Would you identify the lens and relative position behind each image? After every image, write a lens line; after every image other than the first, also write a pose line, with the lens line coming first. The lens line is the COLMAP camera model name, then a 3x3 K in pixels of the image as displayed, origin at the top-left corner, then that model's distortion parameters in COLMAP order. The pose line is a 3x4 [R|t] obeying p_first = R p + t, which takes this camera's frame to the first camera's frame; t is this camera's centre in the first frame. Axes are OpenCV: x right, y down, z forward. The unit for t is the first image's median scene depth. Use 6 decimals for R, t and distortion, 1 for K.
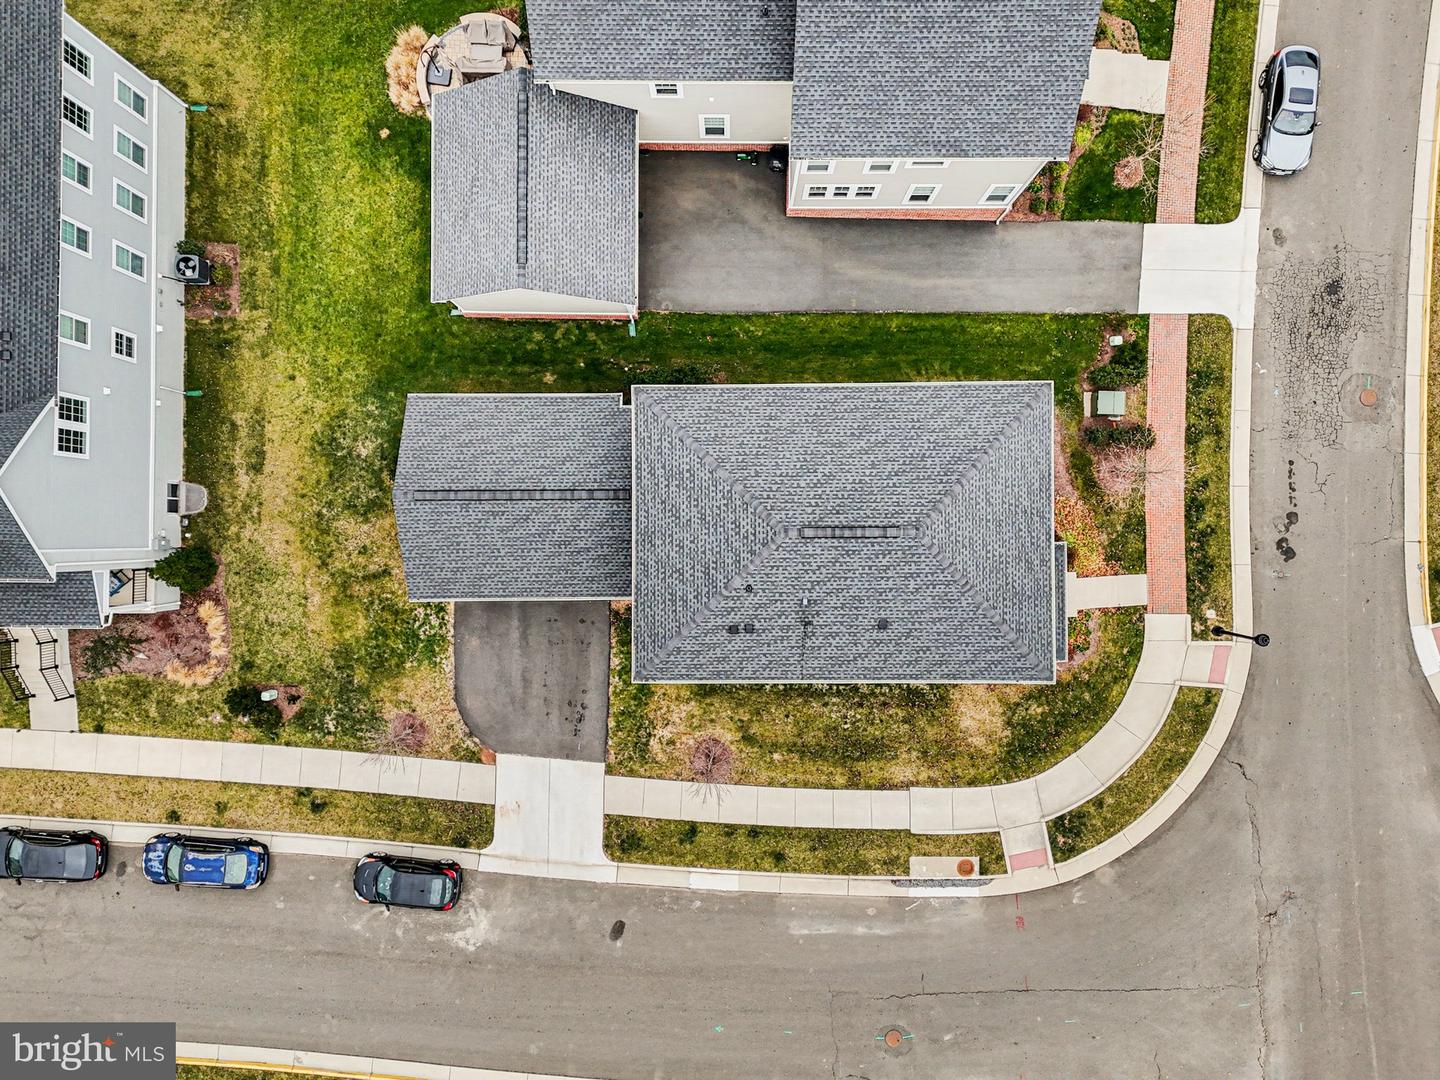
lens RADIAL K [[1006.7, 0, 723.2], [0, 1006.7, 498.3], [0, 0, 1]] dist [0.030761, -0.000388]
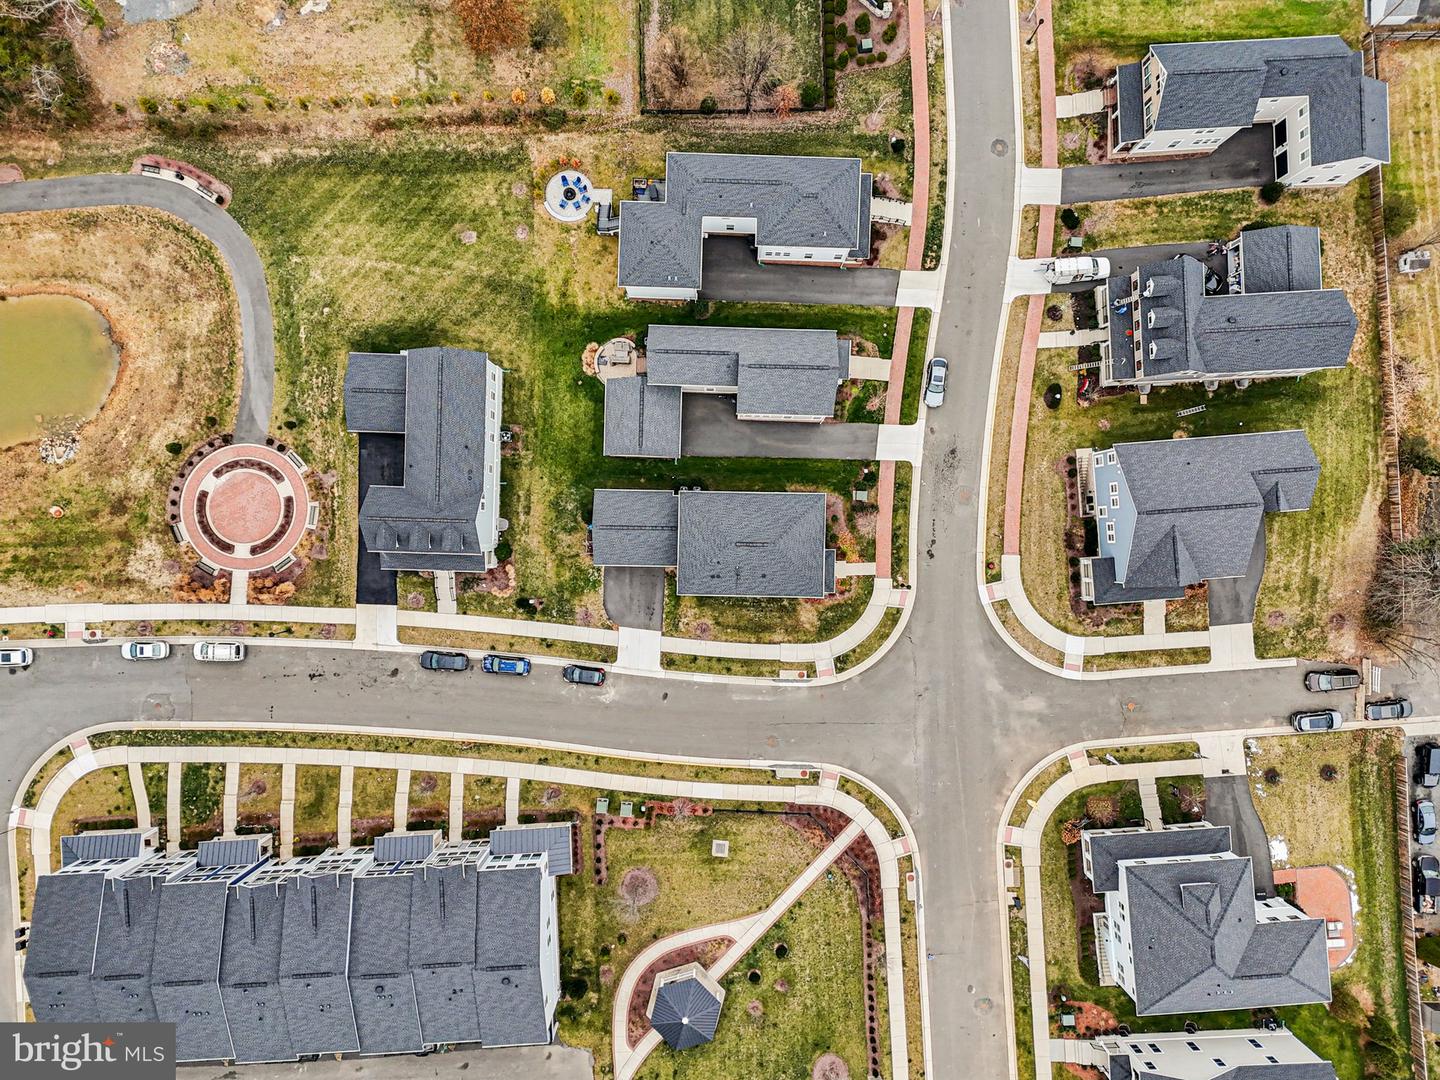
lens RADIAL K [[1031.2, 0, 721.3], [0, 1031.2, 542.3], [0, 0, 1]] dist [0.089376, -0.090740]
pose [[0.999646, 0.023141, 0.013102, -0.005155], [-0.023693, 0.998763, 0.043715, -0.080945], [-0.012074, -0.044010, 0.998958, -1.600606]]
